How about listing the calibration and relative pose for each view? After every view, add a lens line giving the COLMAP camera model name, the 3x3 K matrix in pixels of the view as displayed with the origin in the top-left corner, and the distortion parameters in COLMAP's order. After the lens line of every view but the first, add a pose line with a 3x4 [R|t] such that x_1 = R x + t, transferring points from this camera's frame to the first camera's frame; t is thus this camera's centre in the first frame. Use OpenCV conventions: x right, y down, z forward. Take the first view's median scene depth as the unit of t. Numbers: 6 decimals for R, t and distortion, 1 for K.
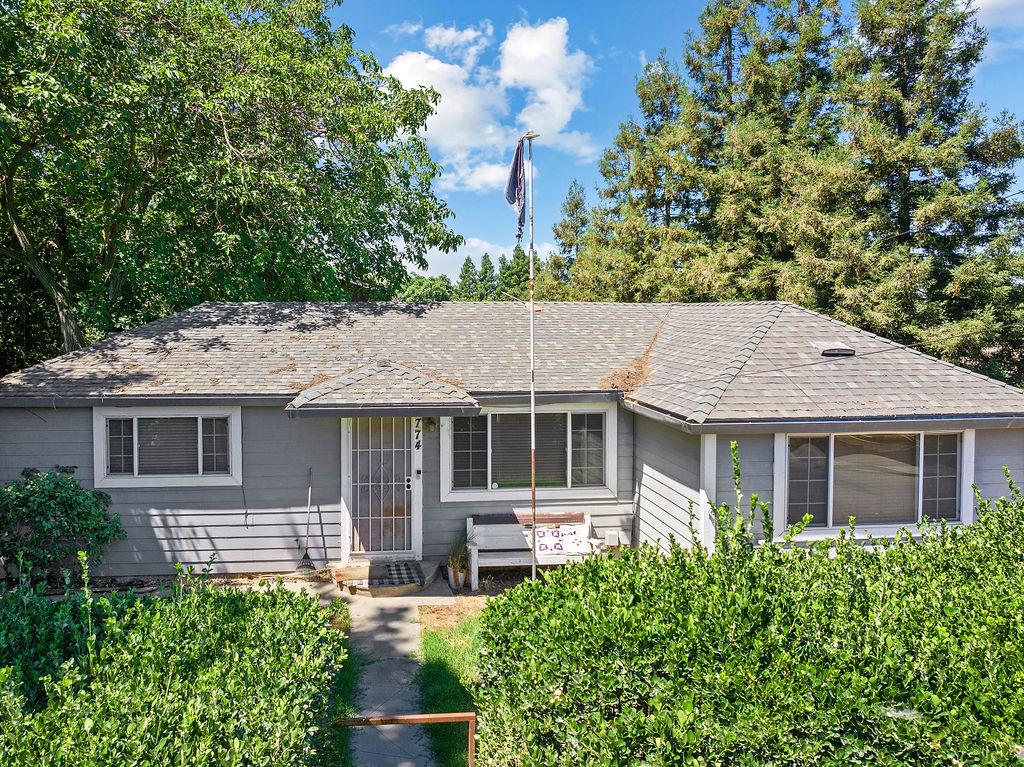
lens RADIAL K [[729.2, 0, 450.1], [0, 729.2, 381.0], [0, 0, 1]] dist [-0.049702, -0.001390]
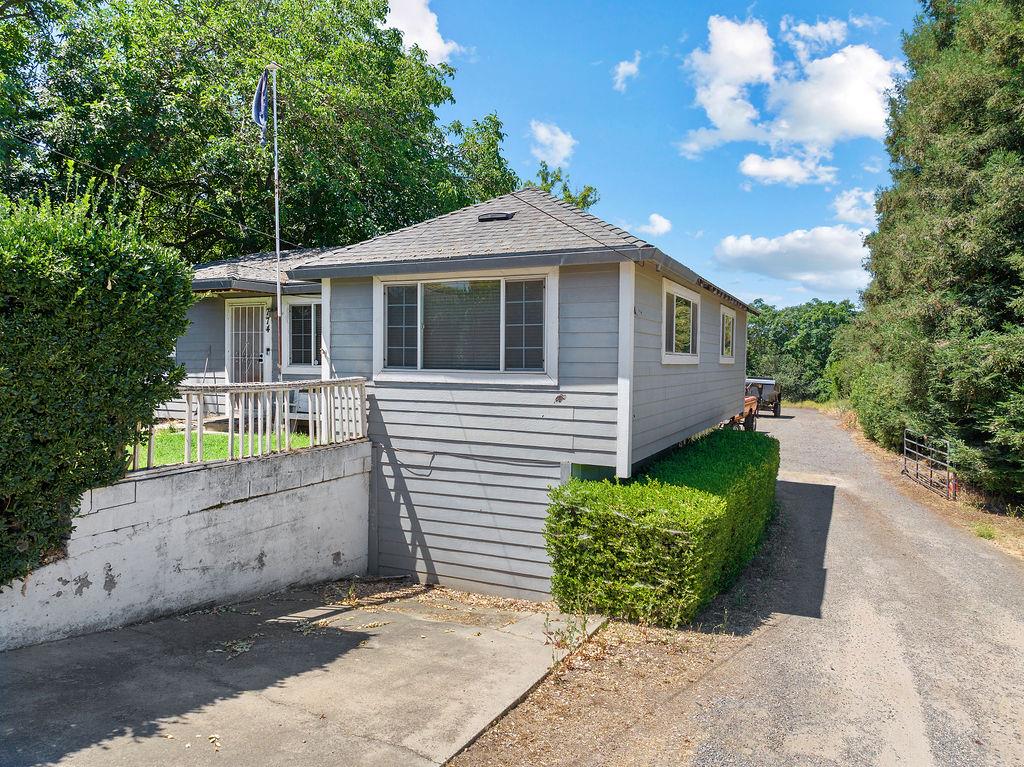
lens RADIAL K [[714.5, 0, 512.0], [0, 714.5, 383.5], [0, 0, 1]] dist [-0.028225, -0.002507]
pose [[0.849685, 0.023016, -0.526788, 0.993914], [-0.052162, 0.997816, -0.040538, 0.212791], [0.524704, 0.061923, 0.849029, 0.149889]]
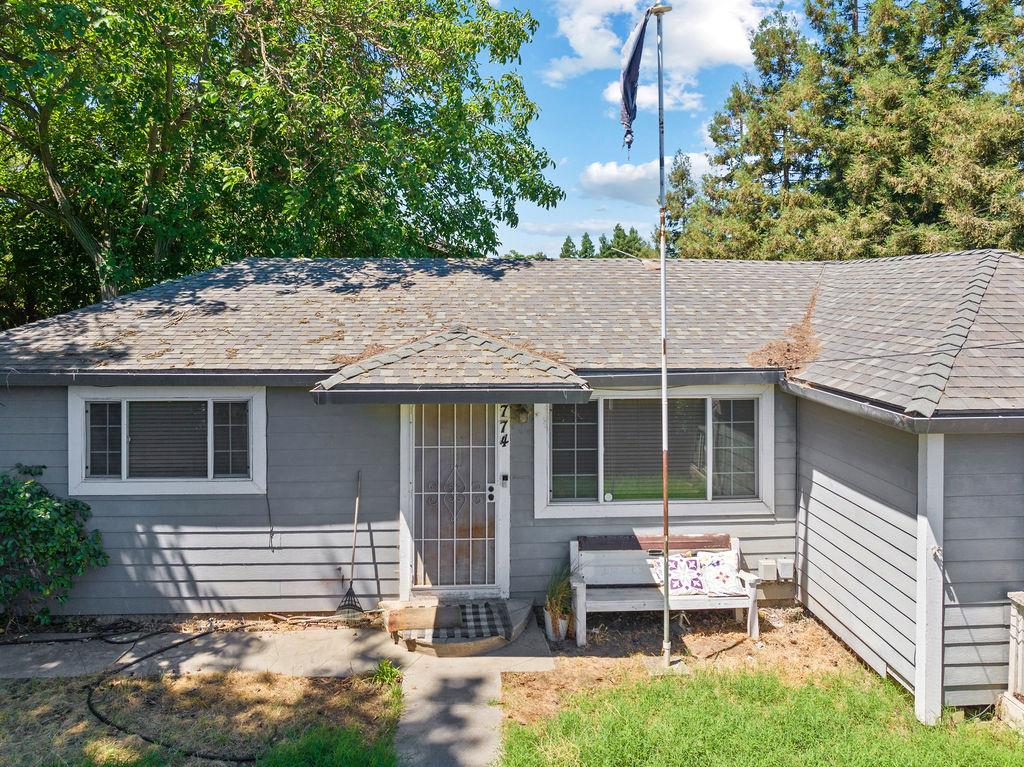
lens RADIAL K [[738.2, 0, 510.8], [0, 738.2, 325.5], [0, 0, 1]] dist [-0.005880, -0.057716]
pose [[0.998612, 0.002059, -0.052635, 0.001803], [-0.004627, 0.998802, -0.048717, 0.007496], [0.052471, 0.048893, 0.997425, 0.245859]]
